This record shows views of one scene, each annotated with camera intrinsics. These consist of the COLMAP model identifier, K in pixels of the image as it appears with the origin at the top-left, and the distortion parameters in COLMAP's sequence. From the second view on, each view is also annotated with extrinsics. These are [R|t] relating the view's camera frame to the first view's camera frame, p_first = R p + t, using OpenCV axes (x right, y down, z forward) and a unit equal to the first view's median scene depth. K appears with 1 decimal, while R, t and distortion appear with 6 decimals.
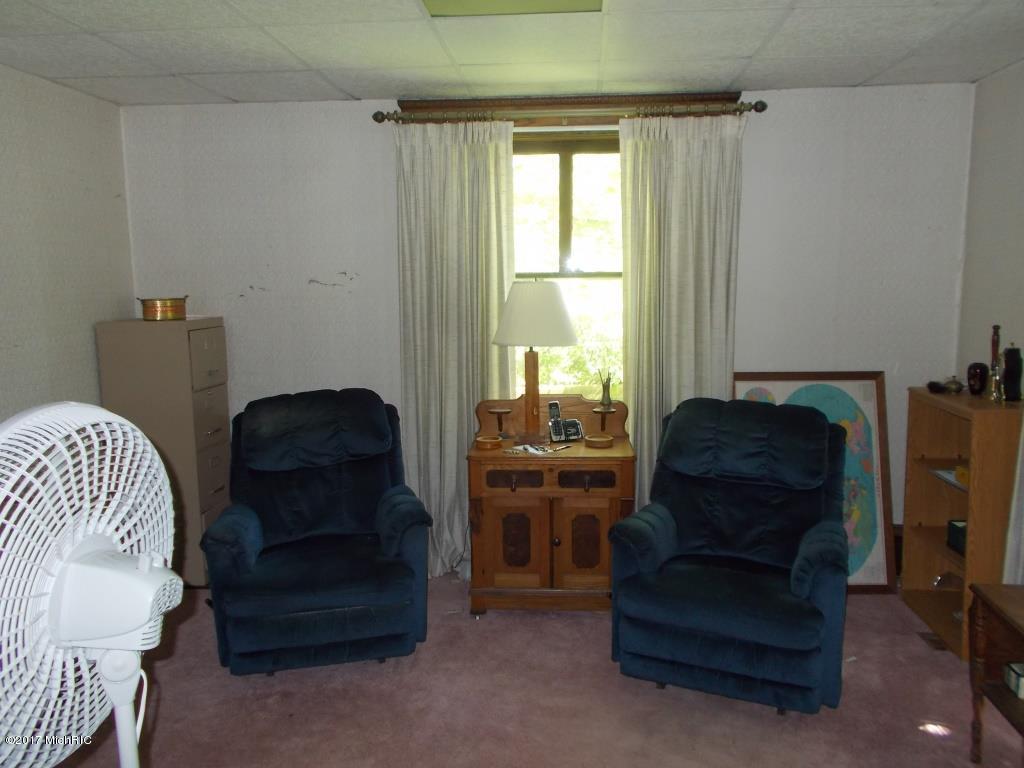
lens RADIAL K [[800.0, 0, 515.0], [0, 800.0, 379.6], [0, 0, 1]] dist [0.011977, 0.005932]
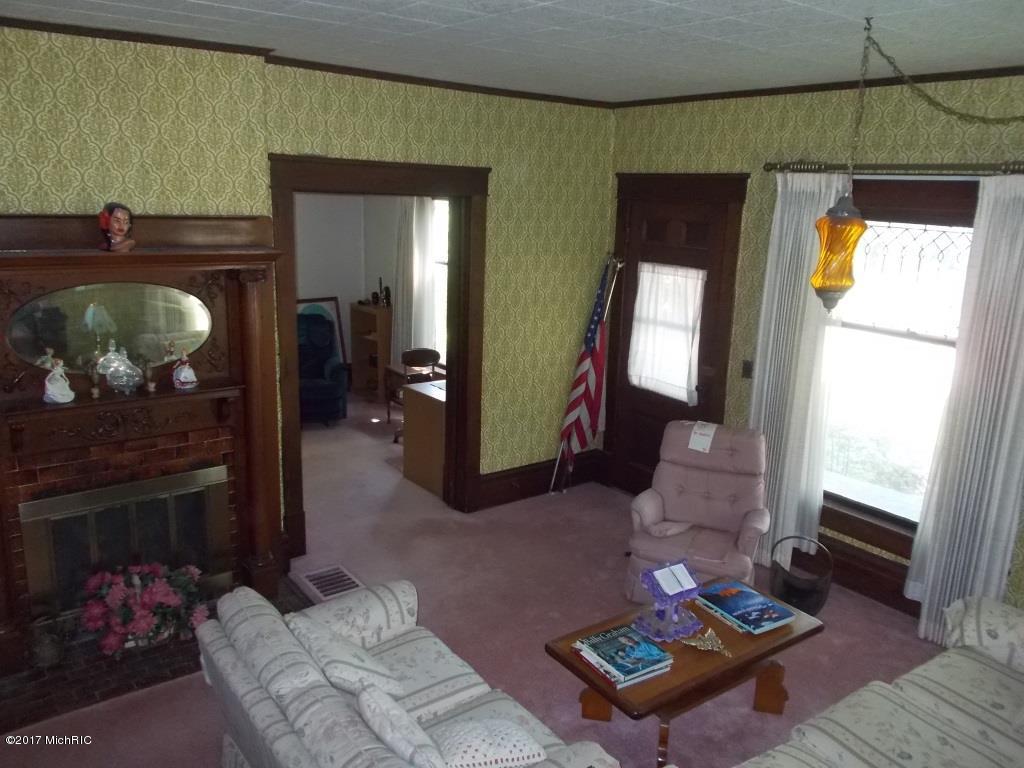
lens RADIAL K [[800.0, 0, 515.0], [0, 800.0, 379.6], [0, 0, 1]] dist [0.011977, 0.005932]
pose [[0.745183, -0.119703, 0.656029, -0.759229], [0.048871, 0.990915, 0.125296, -0.041443], [-0.665067, -0.061308, 0.744263, -1.149284]]
